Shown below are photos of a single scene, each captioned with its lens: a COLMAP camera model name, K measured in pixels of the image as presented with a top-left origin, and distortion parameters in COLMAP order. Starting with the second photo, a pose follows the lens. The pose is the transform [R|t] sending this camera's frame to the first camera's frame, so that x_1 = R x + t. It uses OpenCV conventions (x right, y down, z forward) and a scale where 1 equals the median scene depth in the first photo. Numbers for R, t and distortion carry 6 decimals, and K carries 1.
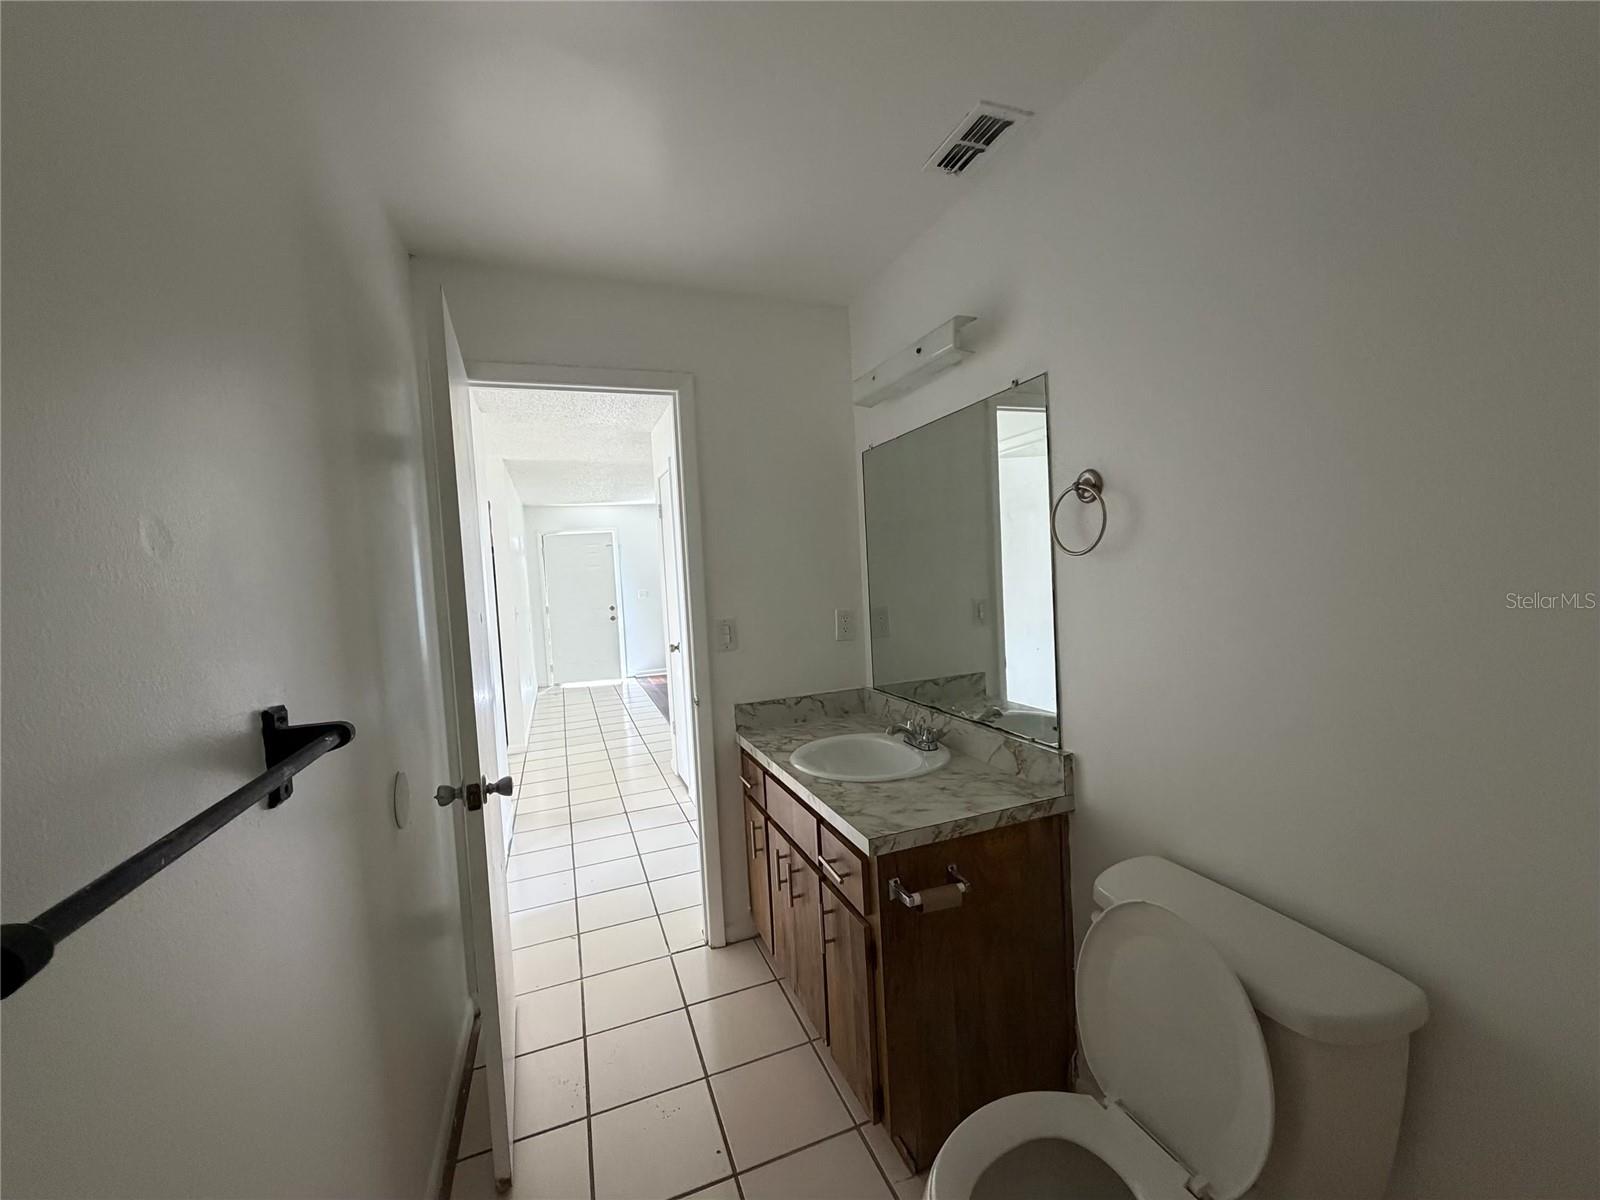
lens RADIAL K [[636.5, 0, 798.3], [0, 636.5, 604.3], [0, 0, 1]] dist [0.000534, -0.000226]
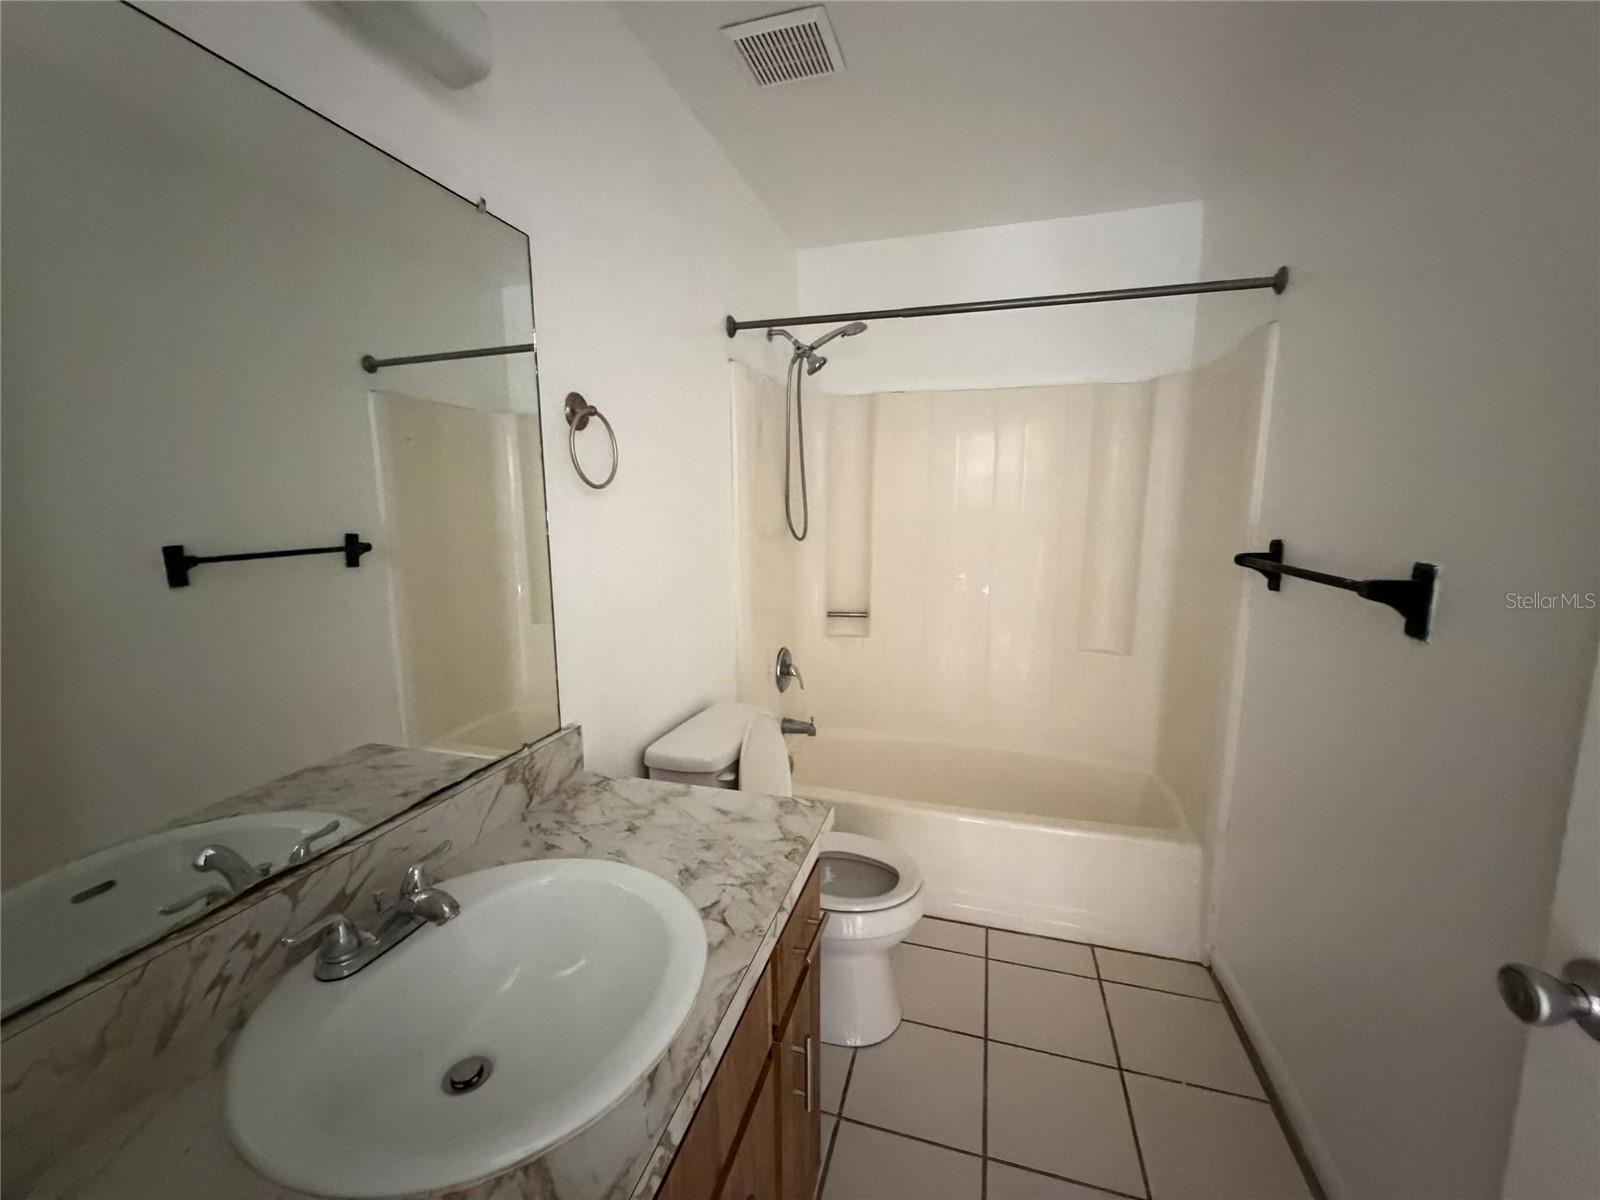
lens RADIAL K [[636.5, 0, 798.3], [0, 636.5, 604.3], [0, 0, 1]] dist [0.000534, -0.000226]
pose [[-0.795053, -0.028734, 0.605859, -0.301041], [0.085797, 0.983506, 0.159235, -0.029305], [-0.600441, 0.178581, -0.779474, 1.361343]]
